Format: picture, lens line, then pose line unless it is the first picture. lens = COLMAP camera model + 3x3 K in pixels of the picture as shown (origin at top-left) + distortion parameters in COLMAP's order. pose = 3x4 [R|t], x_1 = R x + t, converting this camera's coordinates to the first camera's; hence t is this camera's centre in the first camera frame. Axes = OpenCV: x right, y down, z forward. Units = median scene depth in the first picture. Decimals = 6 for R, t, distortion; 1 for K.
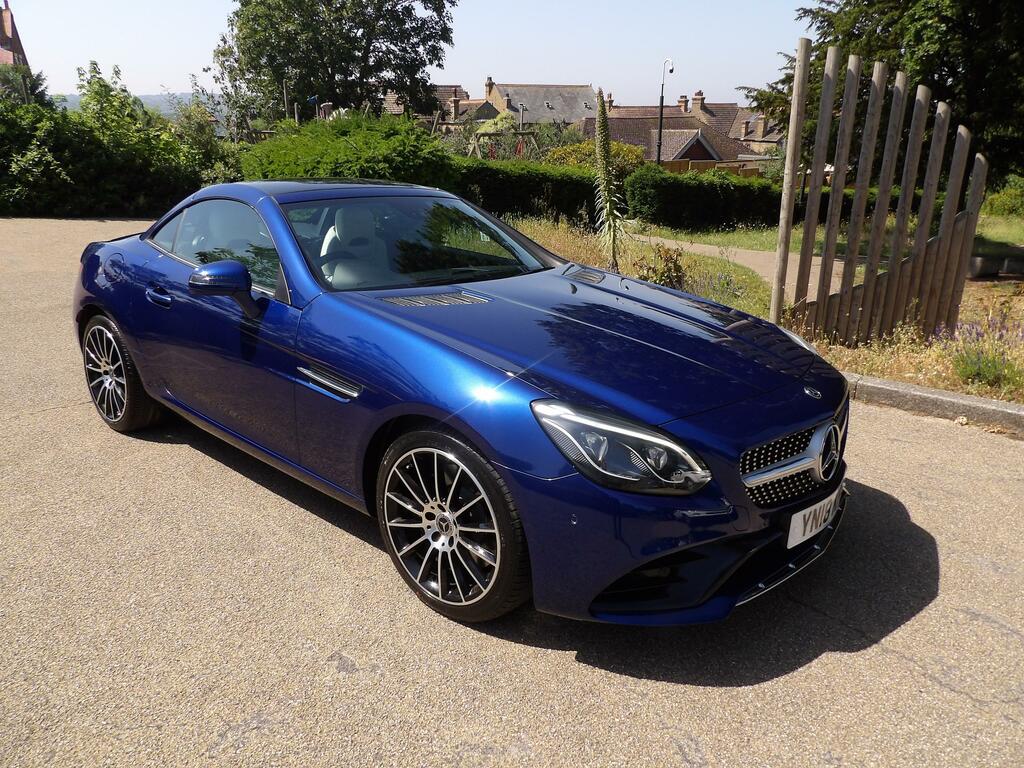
lens RADIAL K [[730.3, 0, 511.6], [0, 730.3, 380.5], [0, 0, 1]] dist [-0.028070, 0.029630]
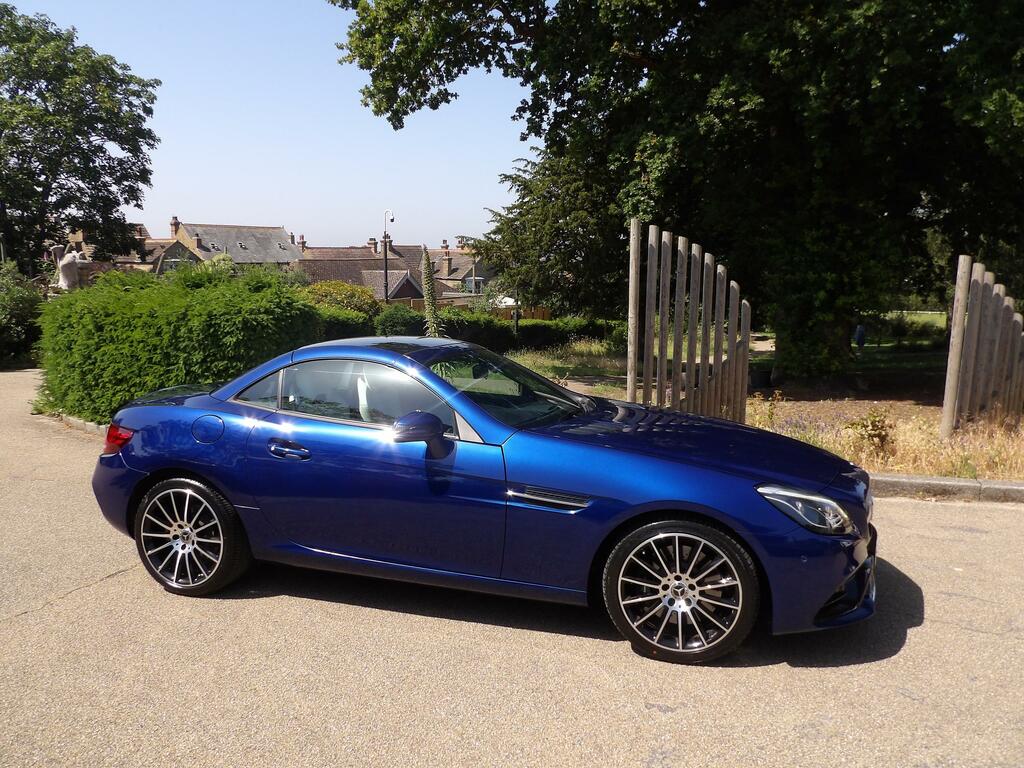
lens RADIAL K [[730.3, 0, 516.9], [0, 730.3, 381.6], [0, 0, 1]] dist [-0.028070, 0.029630]
pose [[0.911828, -0.058072, 0.406445, -0.340808], [0.128956, 0.980357, -0.149231, -0.007074], [-0.389796, 0.188487, 0.901406, -0.062346]]
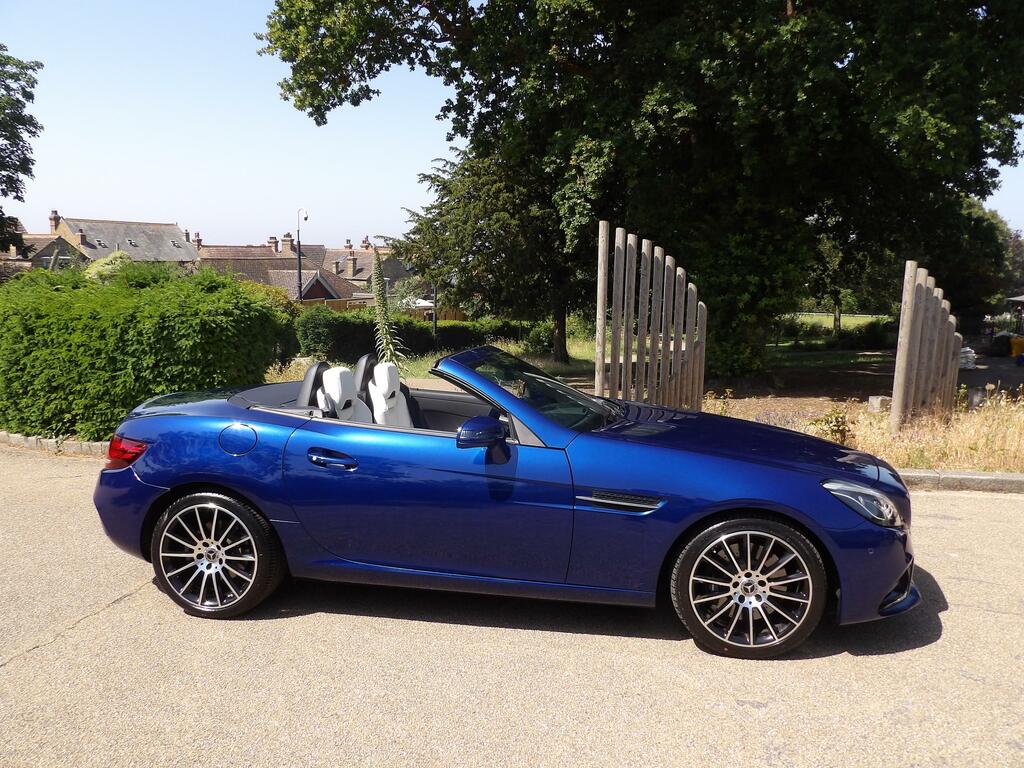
lens RADIAL K [[730.3, 0, 515.8], [0, 730.3, 384.0], [0, 0, 1]] dist [-0.028070, 0.029630]
pose [[0.850949, -0.069634, 0.520612, -0.441286], [0.158953, 0.978837, -0.128889, -0.026888], [-0.500619, 0.192431, 0.844009, -0.001751]]
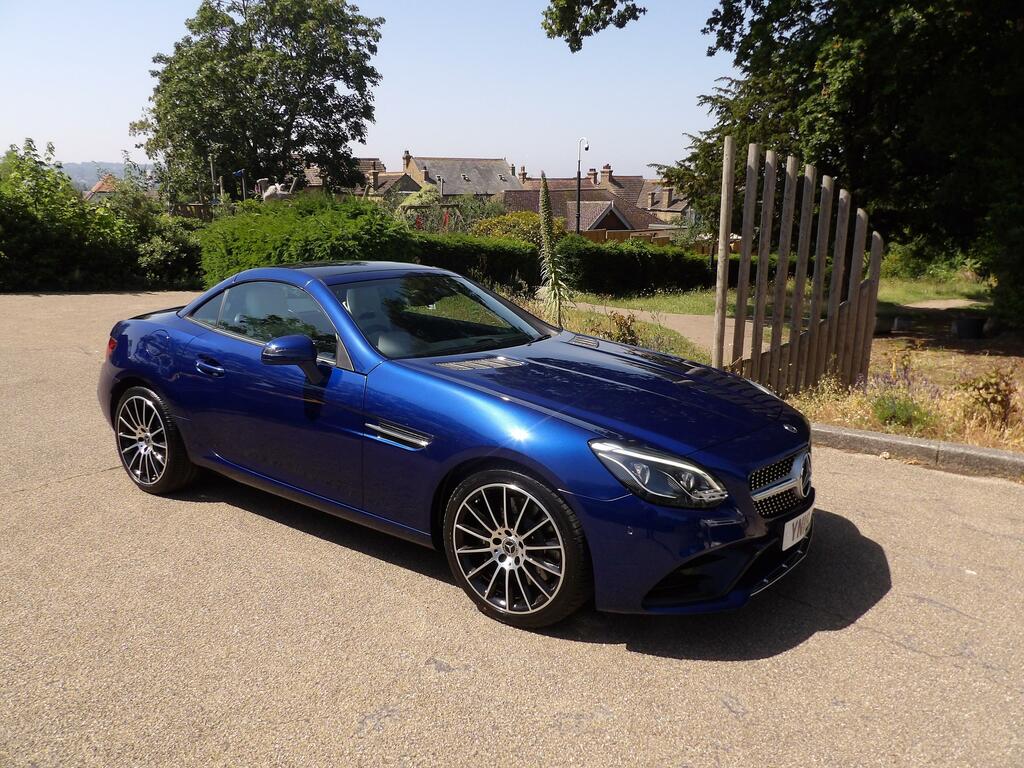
lens RADIAL K [[730.3, 0, 513.1], [0, 730.3, 382.1], [0, 0, 1]] dist [-0.028070, 0.029630]
pose [[0.993363, -0.026930, 0.111821, -0.083087], [0.036518, 0.995745, -0.084609, 0.010266], [-0.109067, 0.088131, 0.990120, -0.087524]]
